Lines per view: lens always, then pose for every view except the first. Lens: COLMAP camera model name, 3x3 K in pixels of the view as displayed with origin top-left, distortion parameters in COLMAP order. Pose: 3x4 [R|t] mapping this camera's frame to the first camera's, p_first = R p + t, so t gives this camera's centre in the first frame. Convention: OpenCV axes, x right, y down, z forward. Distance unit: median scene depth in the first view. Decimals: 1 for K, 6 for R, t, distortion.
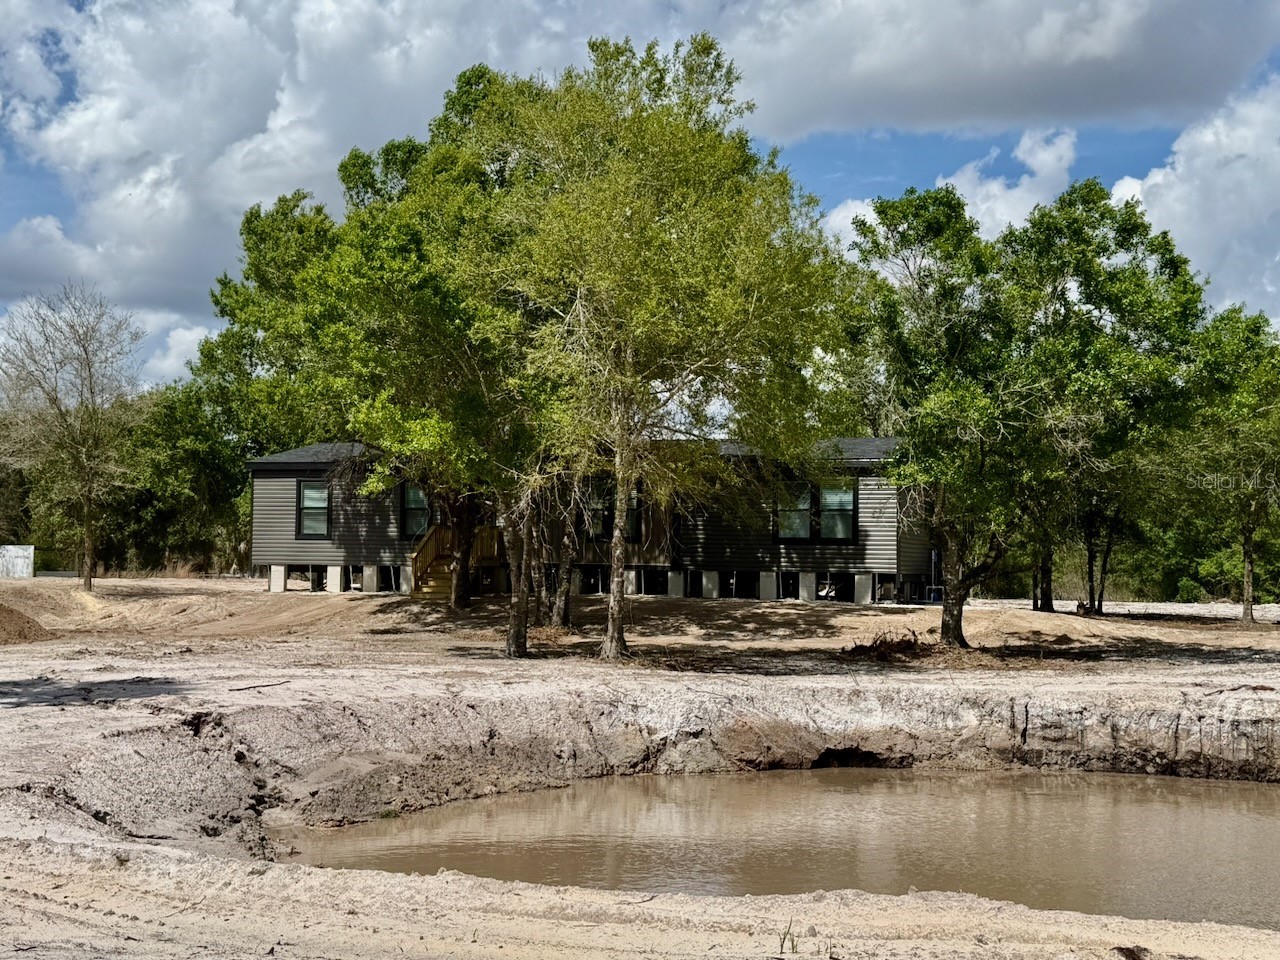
lens RADIAL K [[1637.7, 0, 642.3], [0, 1637.7, 484.0], [0, 0, 1]] dist [0.024499, 0.000000]
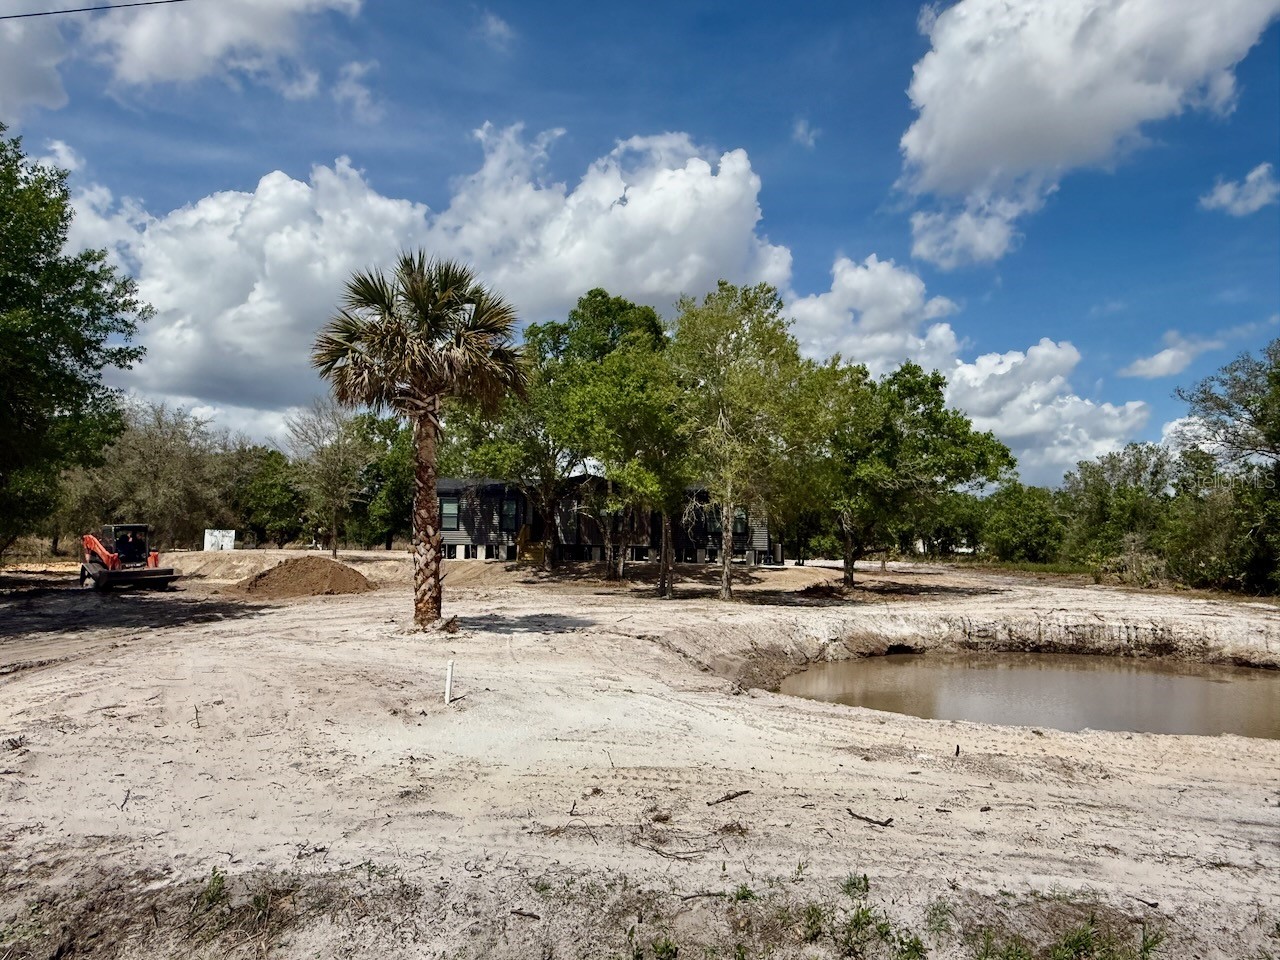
lens RADIAL K [[827.5, 0, 636.6], [0, 827.5, 473.2], [0, 0, 1]] dist [-0.036187, -0.000747]
pose [[0.975362, 0.020055, 0.219699, -0.403239], [-0.013879, 0.999465, -0.029619, -0.013084], [-0.220175, 0.025840, 0.975118, 0.086445]]
